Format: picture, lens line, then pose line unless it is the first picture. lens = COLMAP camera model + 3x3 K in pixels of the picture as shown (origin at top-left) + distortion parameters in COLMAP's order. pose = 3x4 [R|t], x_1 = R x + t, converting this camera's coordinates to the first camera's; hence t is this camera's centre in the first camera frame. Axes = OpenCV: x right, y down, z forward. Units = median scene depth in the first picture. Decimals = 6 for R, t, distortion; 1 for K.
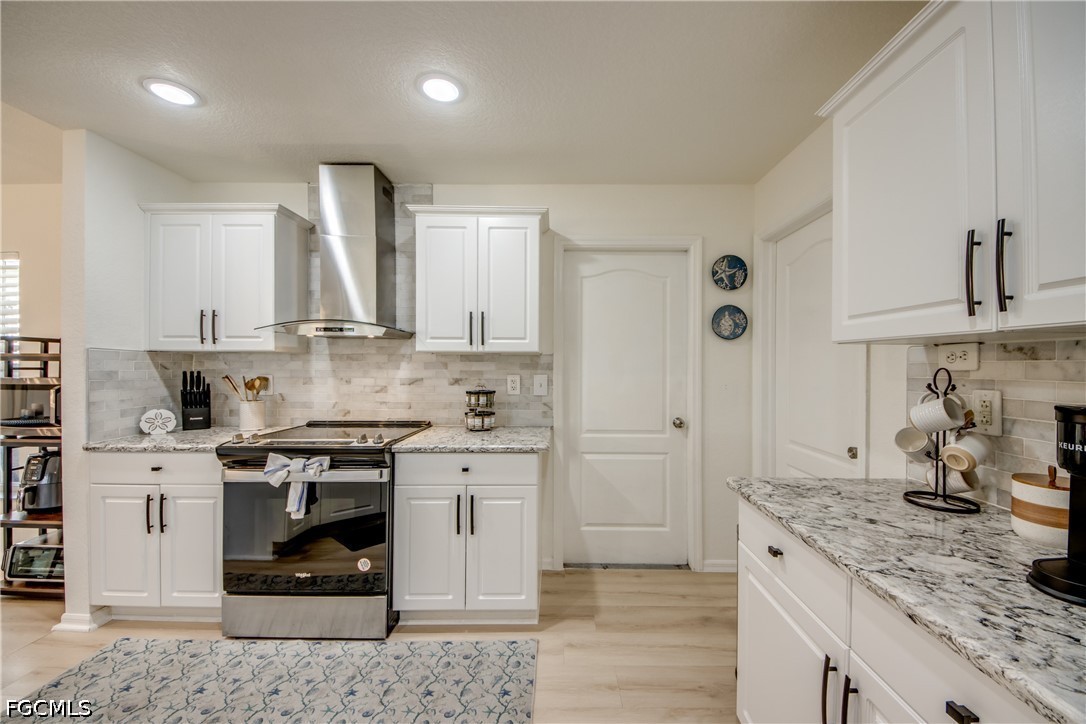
lens RADIAL K [[412.9, 0, 559.9], [0, 412.9, 364.5], [0, 0, 1]] dist [0.034046, -0.019544]
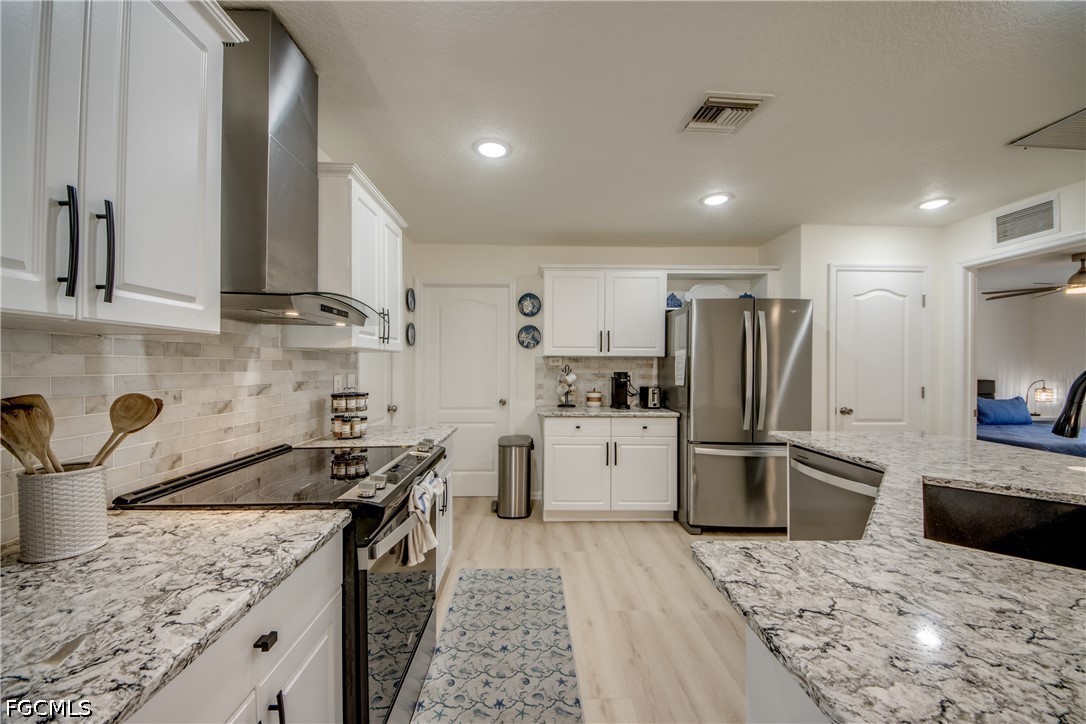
lens RADIAL K [[402.3, 0, 542.7], [0, 402.3, 366.1], [0, 0, 1]] dist [0.034748, -0.025297]
pose [[-0.024416, -0.005997, 0.999684, -1.093563], [-0.003258, 0.999977, 0.005919, -0.001139], [-0.999697, -0.003112, -0.024435, 0.622920]]
